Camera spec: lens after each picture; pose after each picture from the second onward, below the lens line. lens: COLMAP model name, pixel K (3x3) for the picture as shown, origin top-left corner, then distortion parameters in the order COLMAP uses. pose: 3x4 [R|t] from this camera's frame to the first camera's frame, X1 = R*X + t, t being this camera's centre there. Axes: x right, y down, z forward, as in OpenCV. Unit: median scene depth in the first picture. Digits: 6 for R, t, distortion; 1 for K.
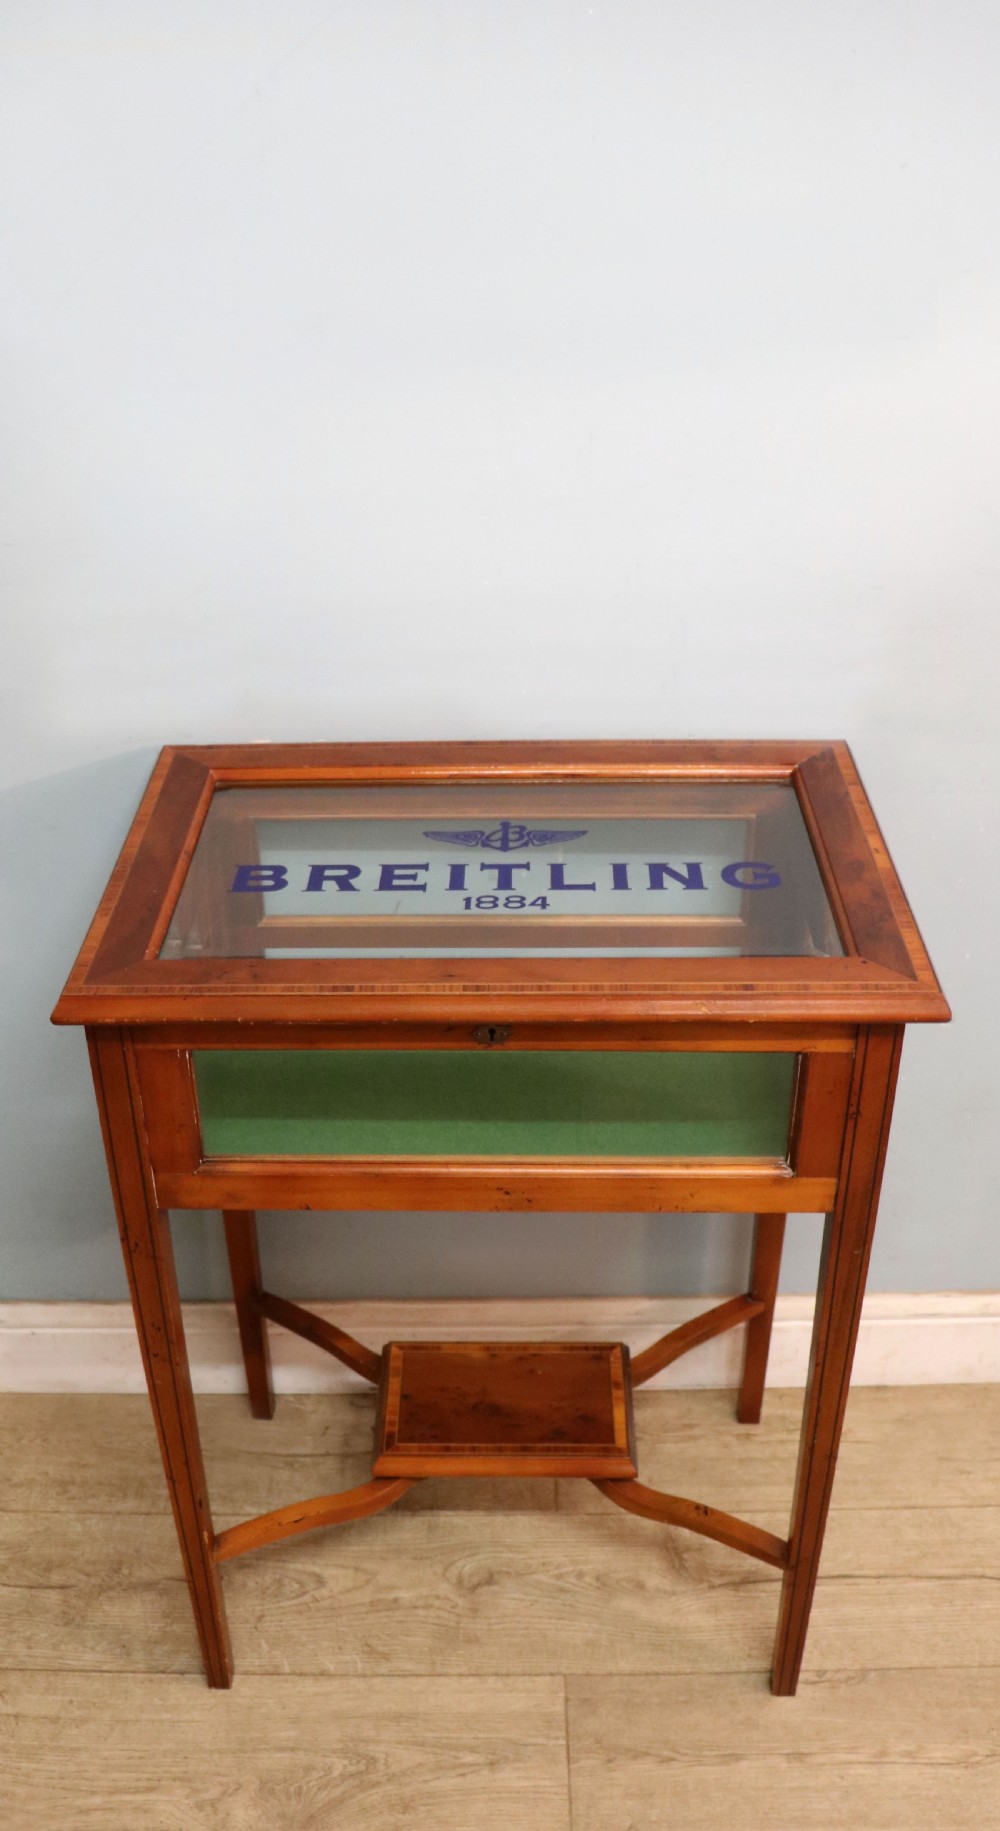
lens RADIAL K [[1775.4, 0, 455.0], [0, 1775.4, 1048.1], [0, 0, 1]] dist [-0.143070, 0.000000]
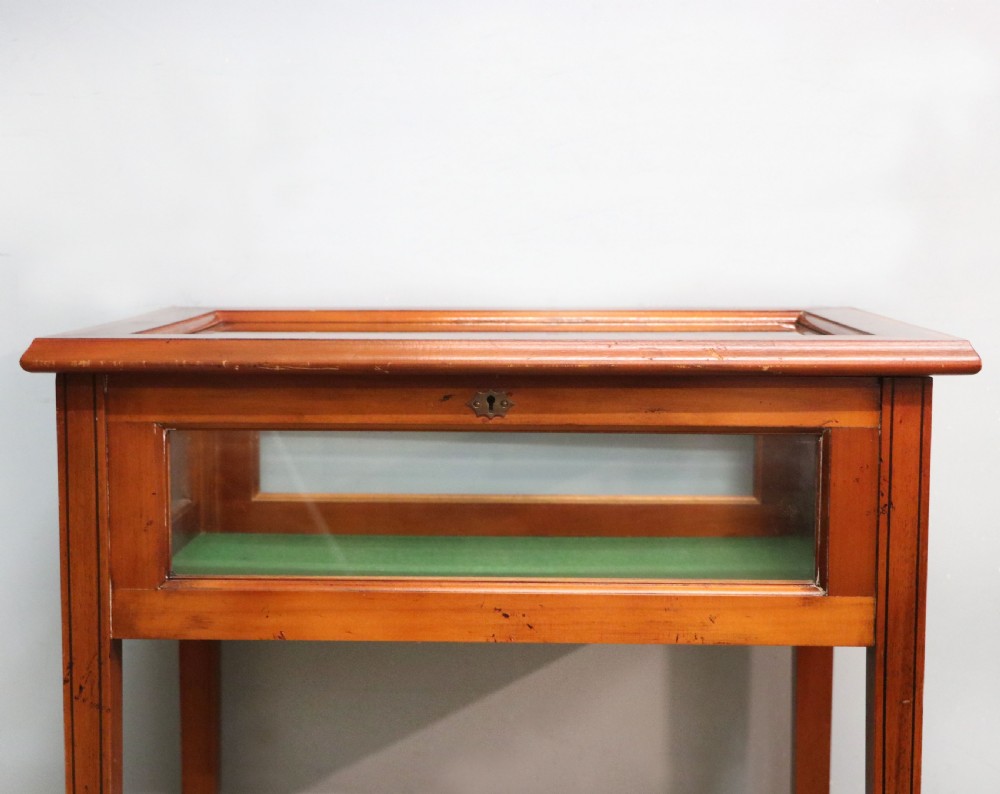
lens RADIAL K [[1723.0, 0, 498.8], [0, 1723.0, 396.1], [0, 0, 1]] dist [0.031781, 0.000000]
pose [[0.999690, 0.023000, 0.009565, 0.014797], [-0.015696, 0.879798, -0.475088, 0.395059], [-0.019342, 0.474791, 0.879886, 0.178865]]
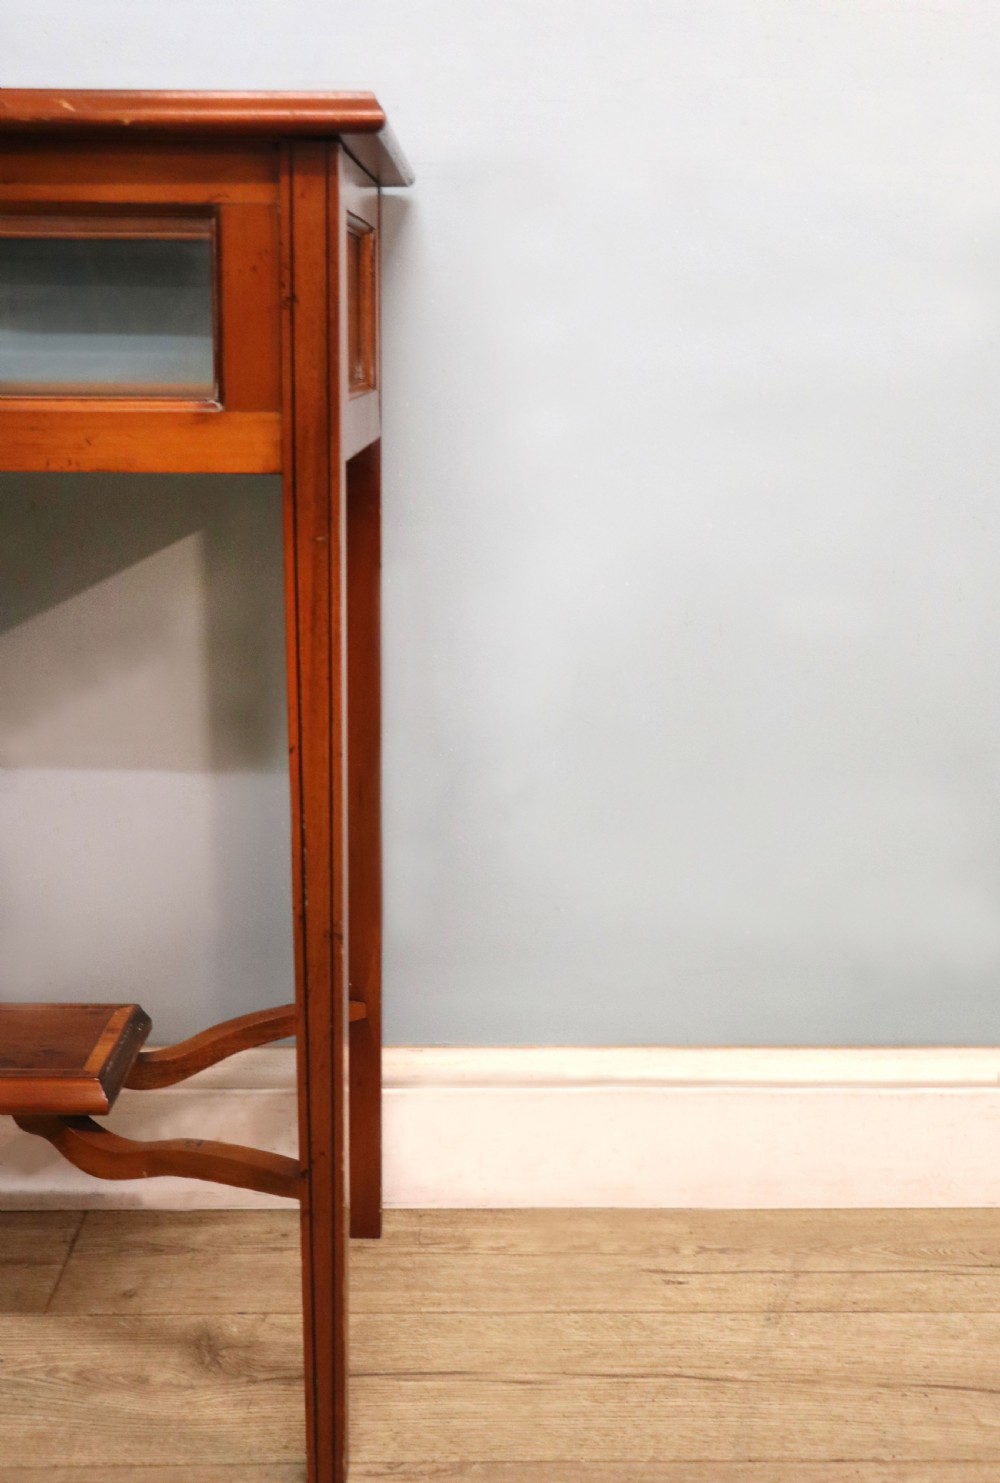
lens RADIAL K [[2164.3, 0, 539.8], [0, 2164.3, 669.1], [0, 0, 1]] dist [0.017469, 0.000000]
pose [[0.998608, 0.020229, 0.048720, 0.278053], [0.003014, 0.900170, -0.435529, 0.560936], [-0.052666, 0.435069, 0.898856, 0.209007]]
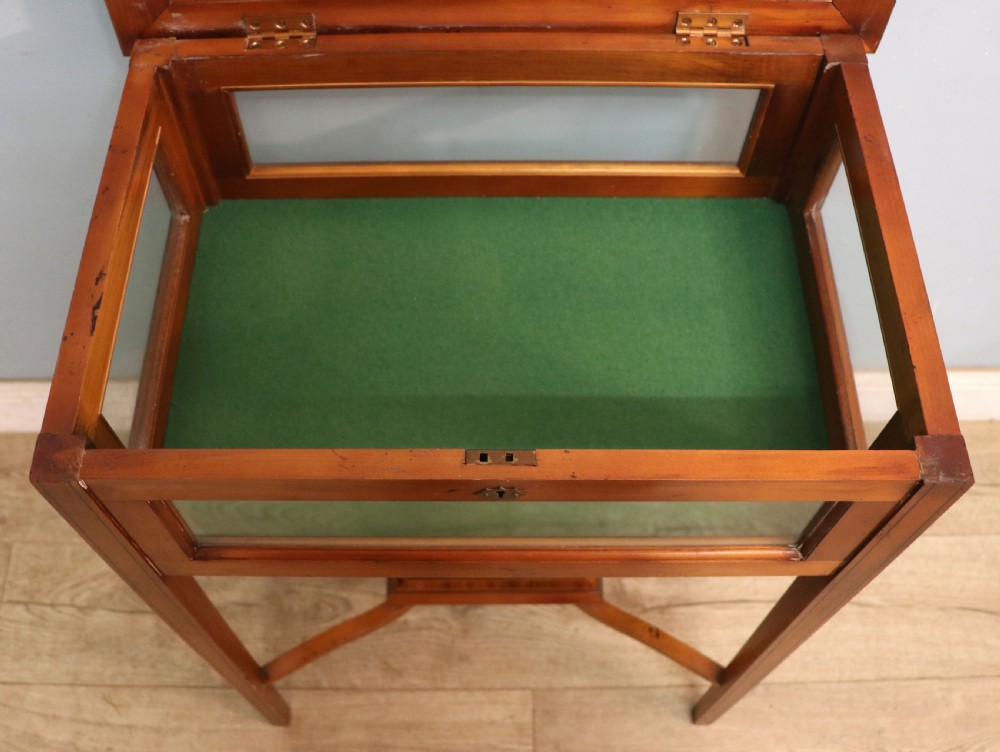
lens RADIAL K [[1019.9, 0, 460.0], [0, 1019.9, 412.8], [0, 0, 1]] dist [-0.144041, 0.000000]
pose [[0.999644, -0.021914, 0.015204, -0.005410], [0.012252, 0.883622, 0.468041, -0.257040], [-0.023691, -0.467688, 0.883576, 0.539440]]
